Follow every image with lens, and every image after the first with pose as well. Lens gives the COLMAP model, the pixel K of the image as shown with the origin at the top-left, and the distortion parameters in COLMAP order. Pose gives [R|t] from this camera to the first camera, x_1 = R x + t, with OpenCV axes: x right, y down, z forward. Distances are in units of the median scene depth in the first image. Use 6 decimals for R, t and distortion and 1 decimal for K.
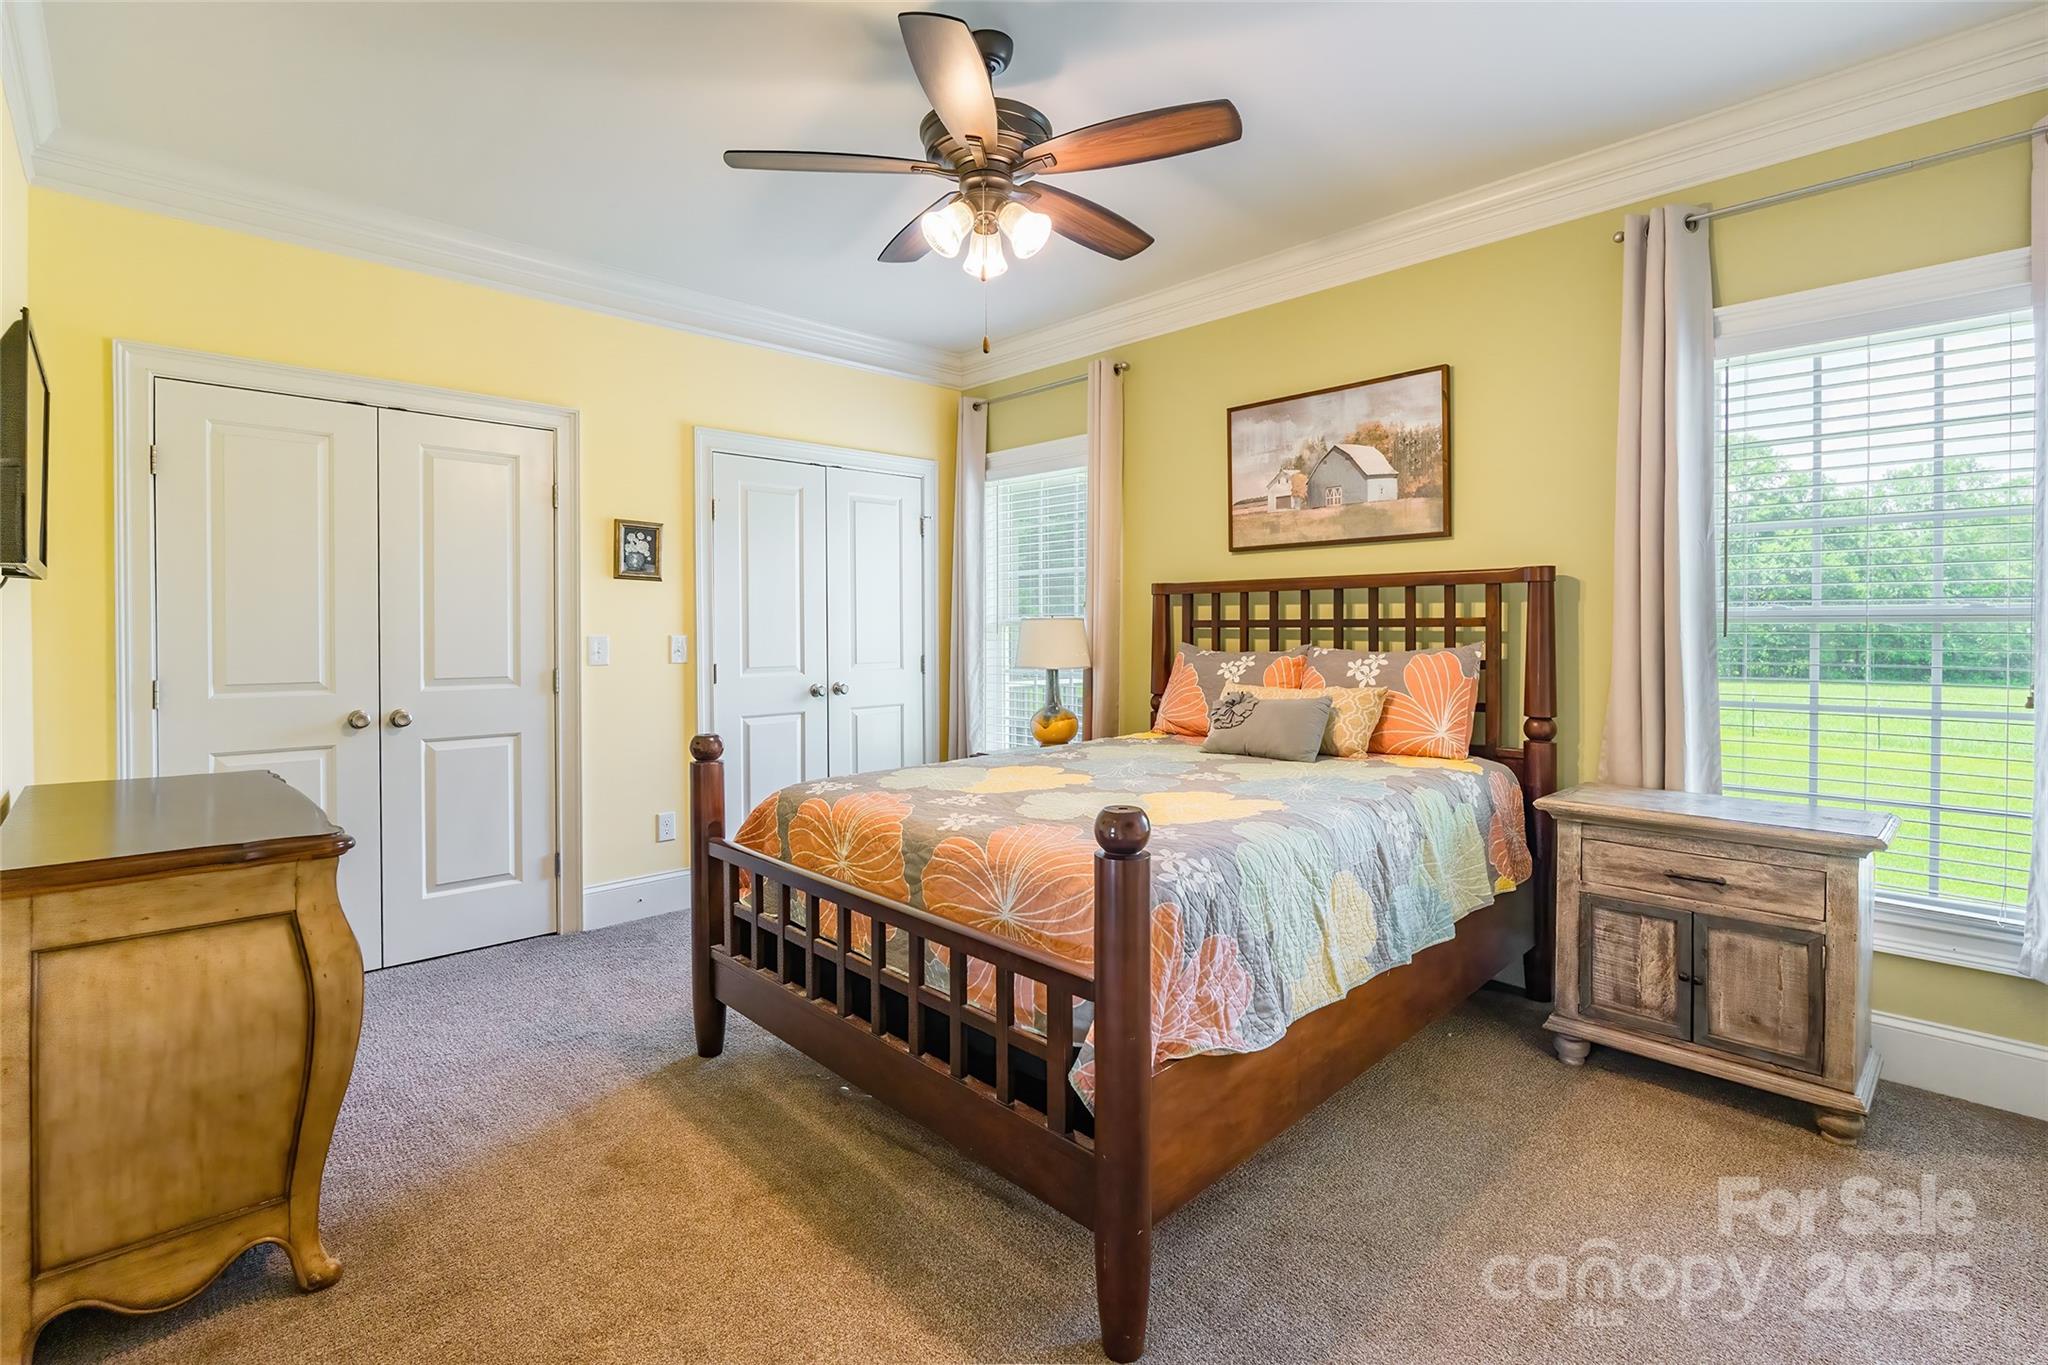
lens RADIAL K [[944.2, 0, 1045.1], [0, 944.2, 651.8], [0, 0, 1]] dist [0.000006, 0.000084]
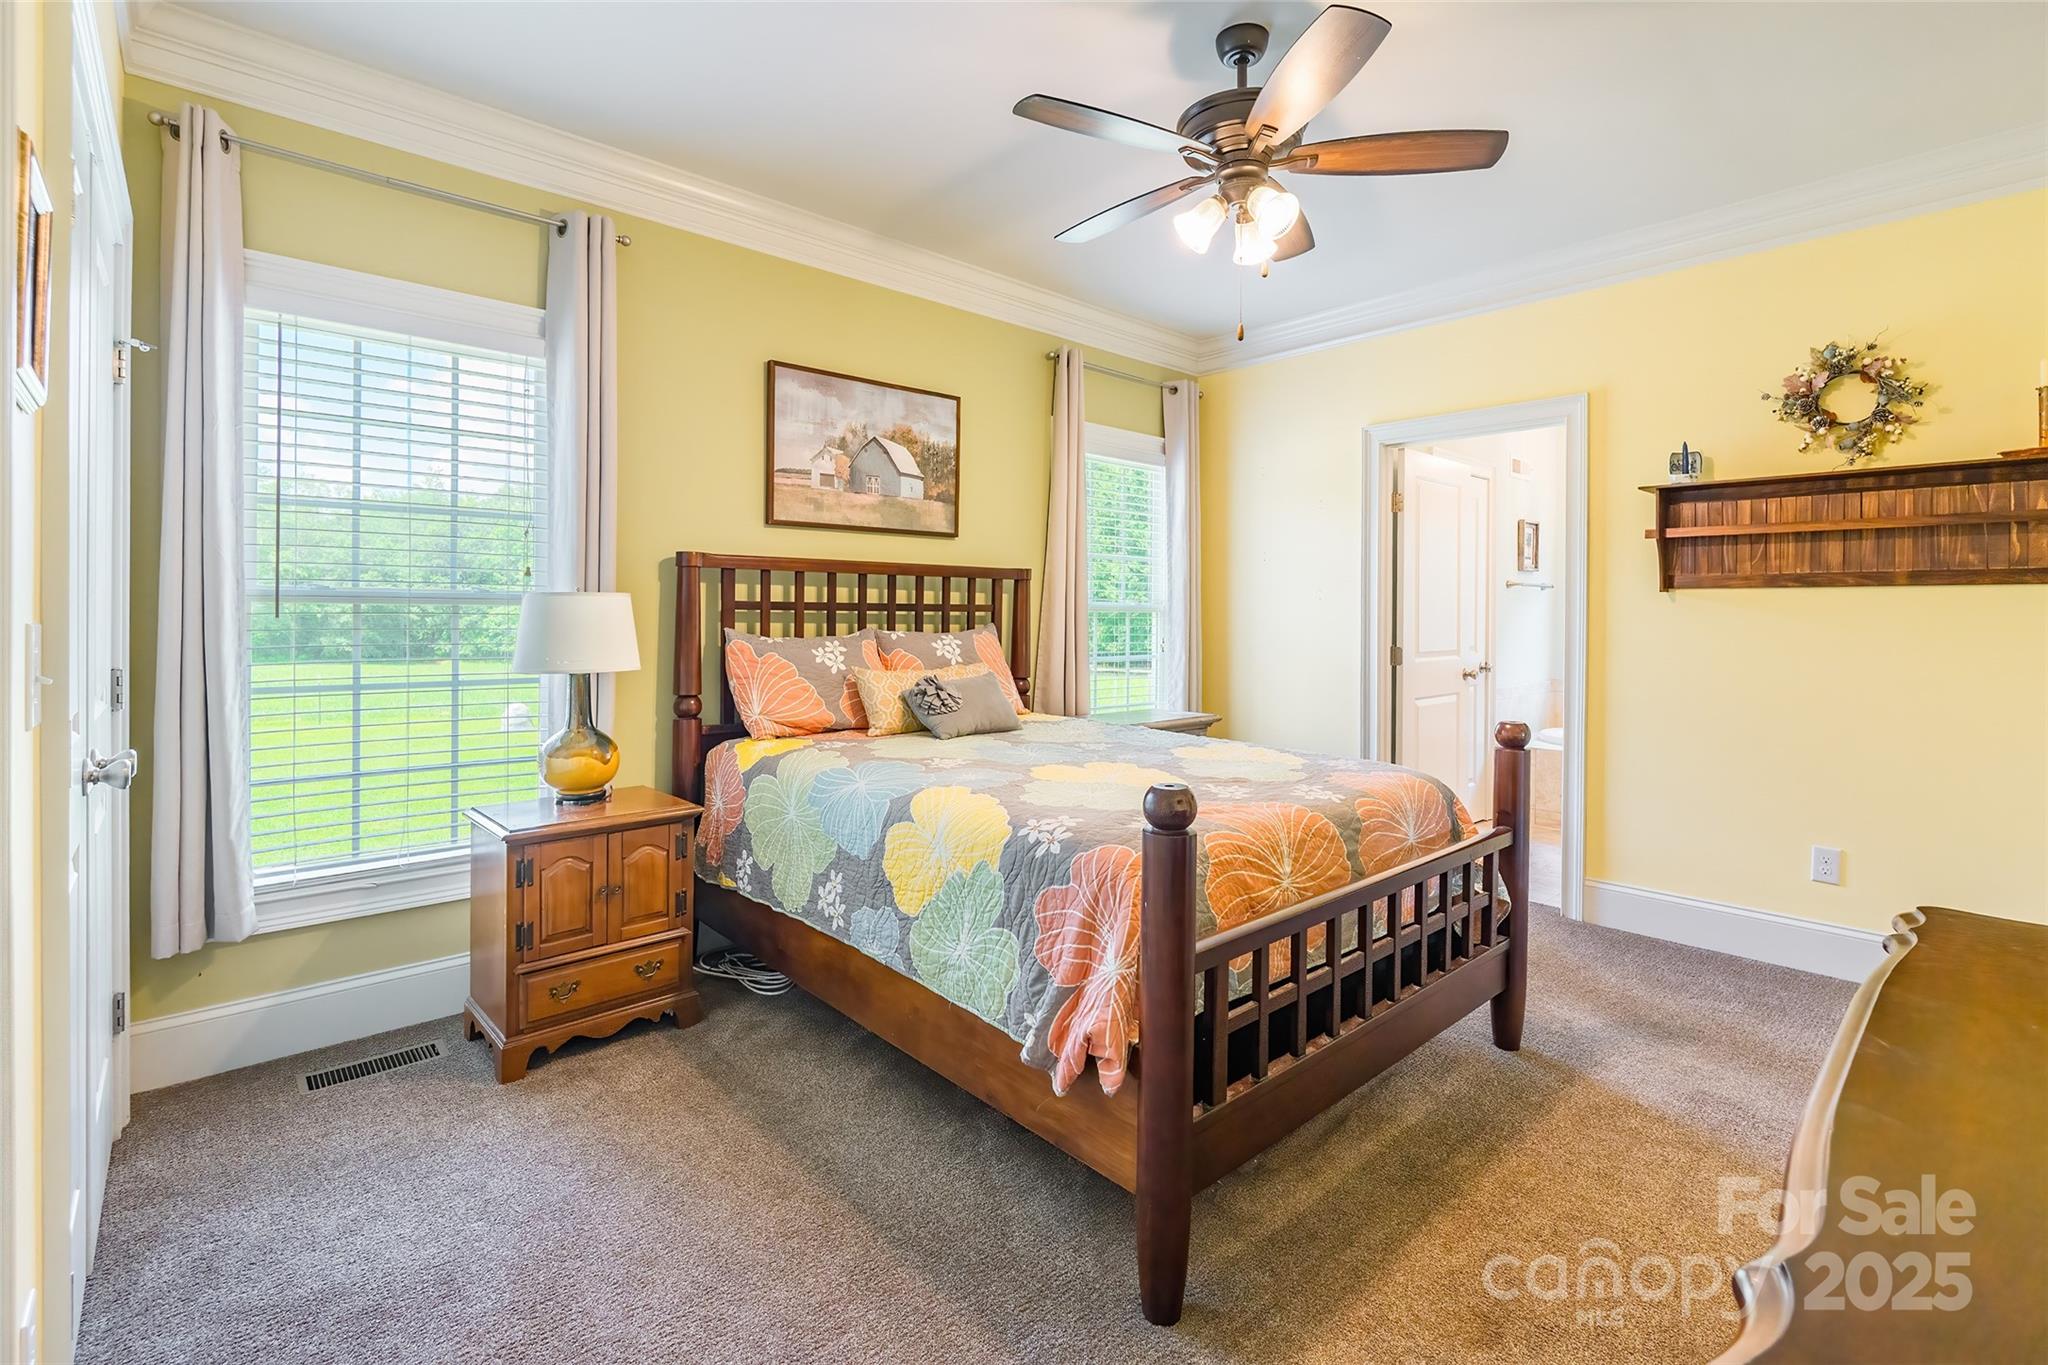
lens RADIAL K [[938.0, 0, 1021.6], [0, 938.0, 623.2], [0, 0, 1]] dist [-0.001912, -0.000160]
pose [[0.025336, -0.008514, 0.999643, -0.749532], [0.022548, 0.999714, 0.007943, -0.017935], [-0.999425, 0.022339, 0.025521, 0.844272]]
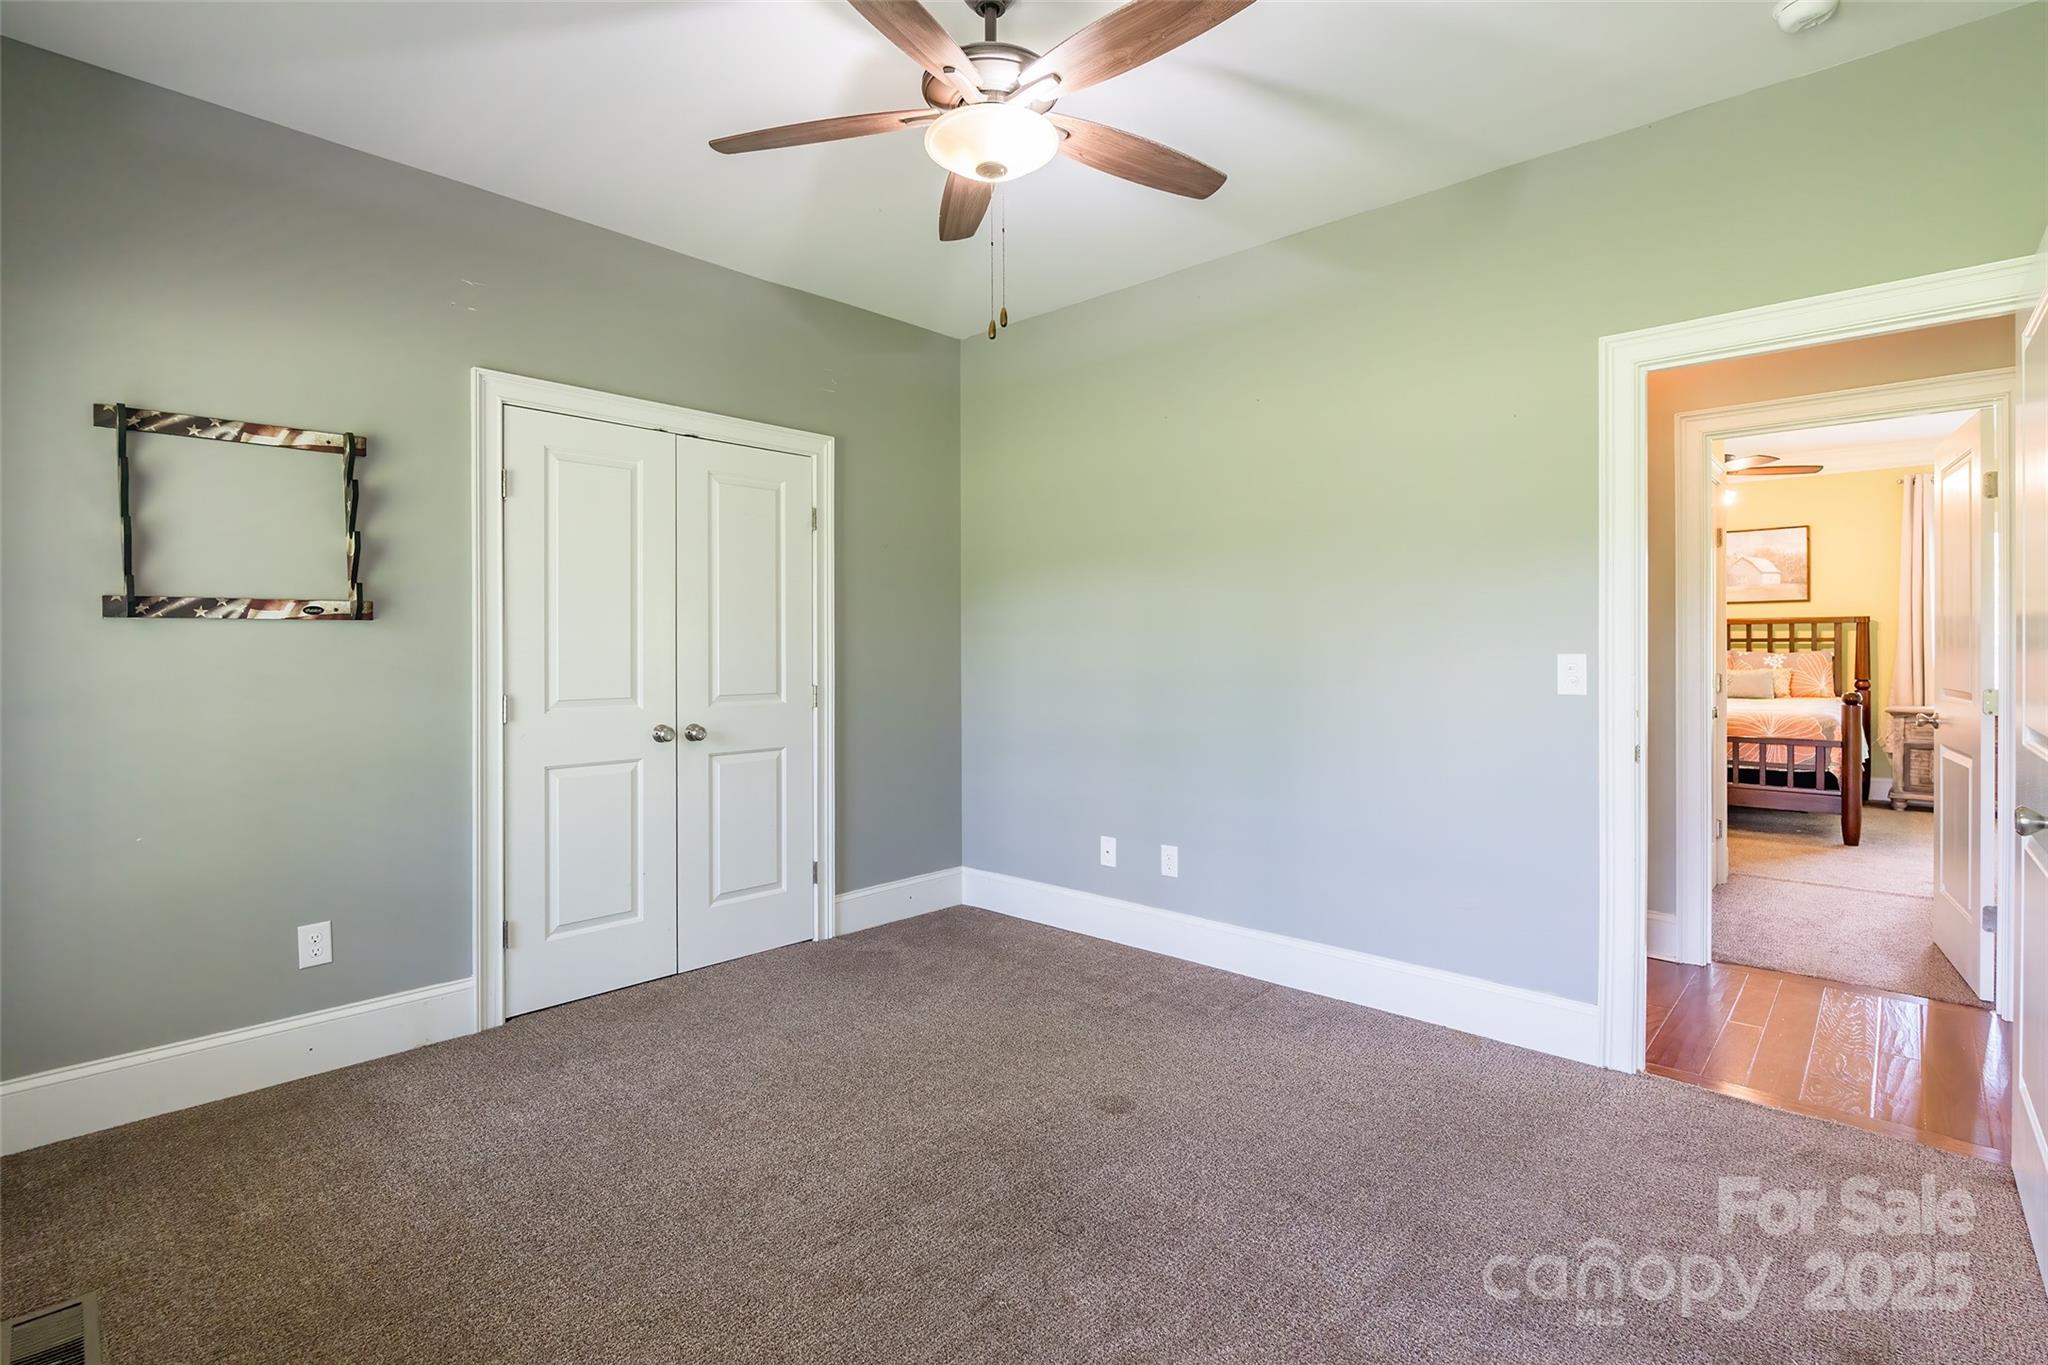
lens RADIAL K [[965.2, 0, 1024.0], [0, 965.2, 682.5], [0, 0, 1]] dist [-0.016413, 0.000013]
pose [[0.997958, -0.003686, 0.063760, -1.490727], [0.003934, 0.999985, -0.003758, 0.066933], [-0.063745, 0.004001, 0.997958, -1.074674]]
